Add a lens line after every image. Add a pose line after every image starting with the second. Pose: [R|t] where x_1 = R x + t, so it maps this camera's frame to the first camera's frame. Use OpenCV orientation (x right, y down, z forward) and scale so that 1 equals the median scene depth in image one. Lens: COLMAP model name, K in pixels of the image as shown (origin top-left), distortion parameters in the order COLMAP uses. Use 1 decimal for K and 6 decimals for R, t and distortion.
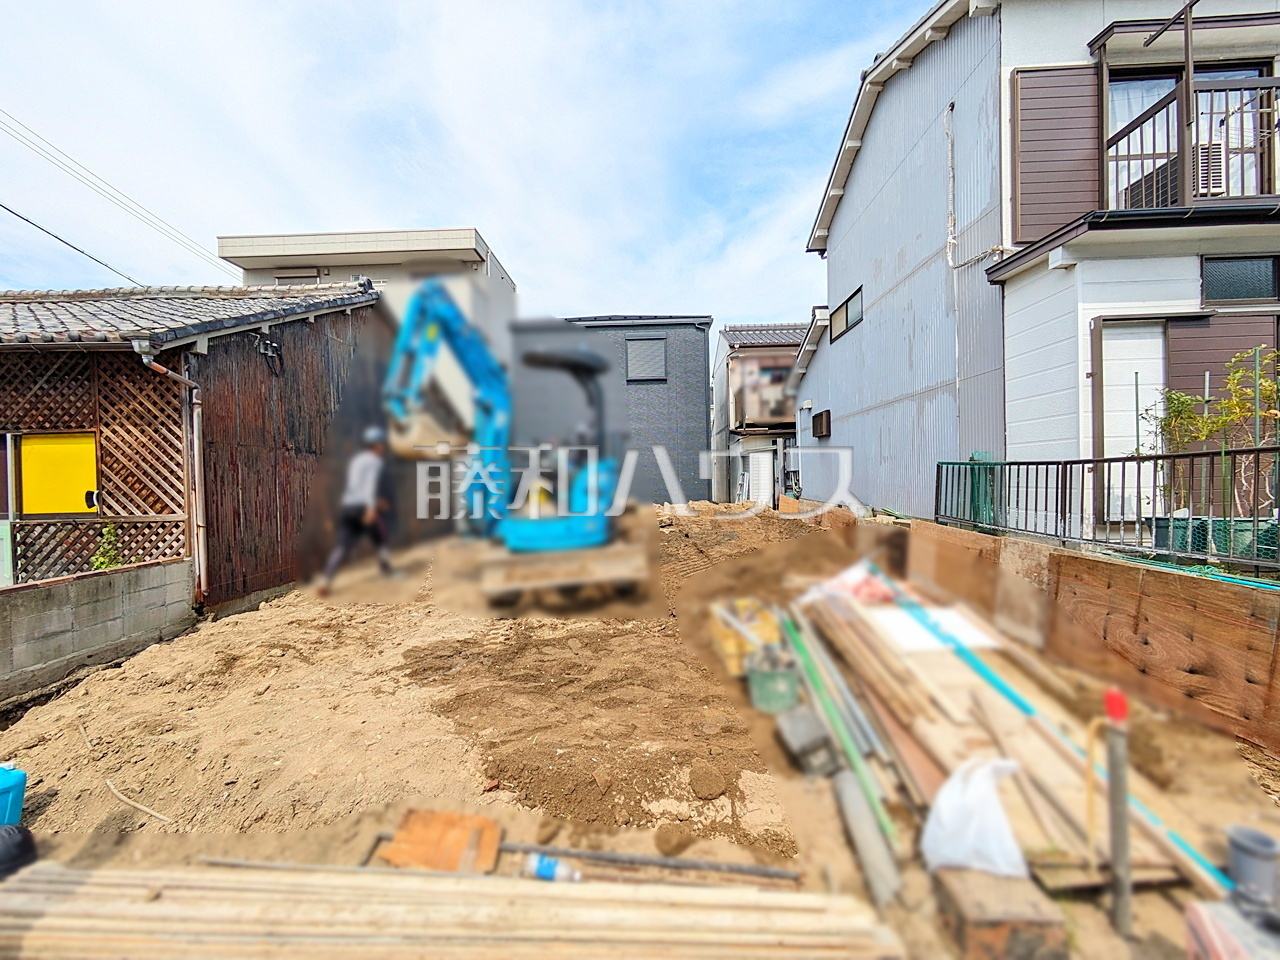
lens RADIAL K [[506.0, 0, 640.0], [0, 506.0, 480.0], [0, 0, 1]] dist [0.001447, 0.000715]
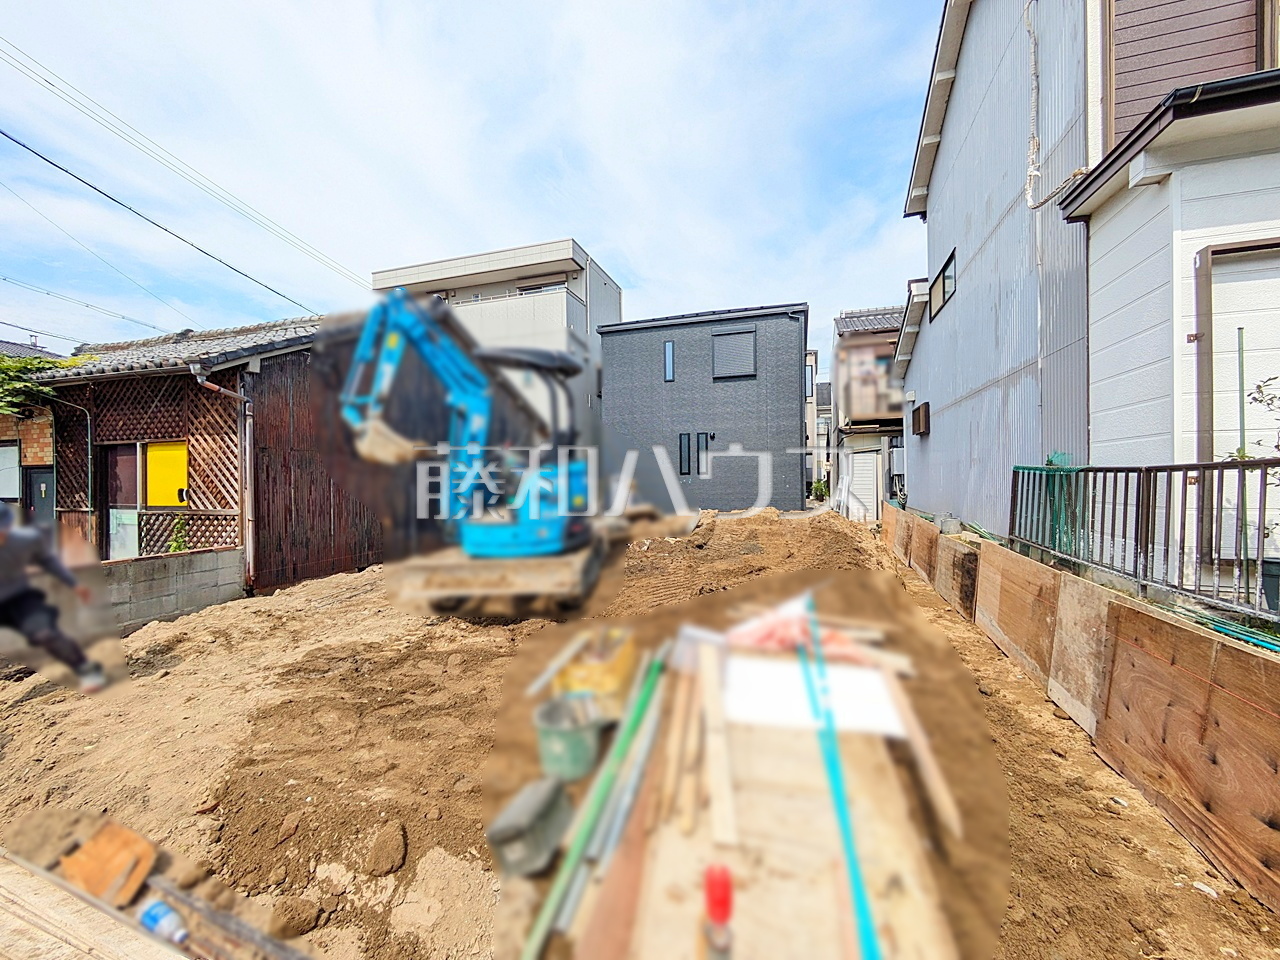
lens RADIAL K [[506.0, 0, 640.0], [0, 506.0, 480.0], [0, 0, 1]] dist [0.001447, 0.000715]
pose [[0.958973, 0.010404, -0.283307, 0.329595], [-0.010657, 0.999943, 0.000649, -0.011530], [0.283298, 0.002396, 0.959029, 0.134148]]
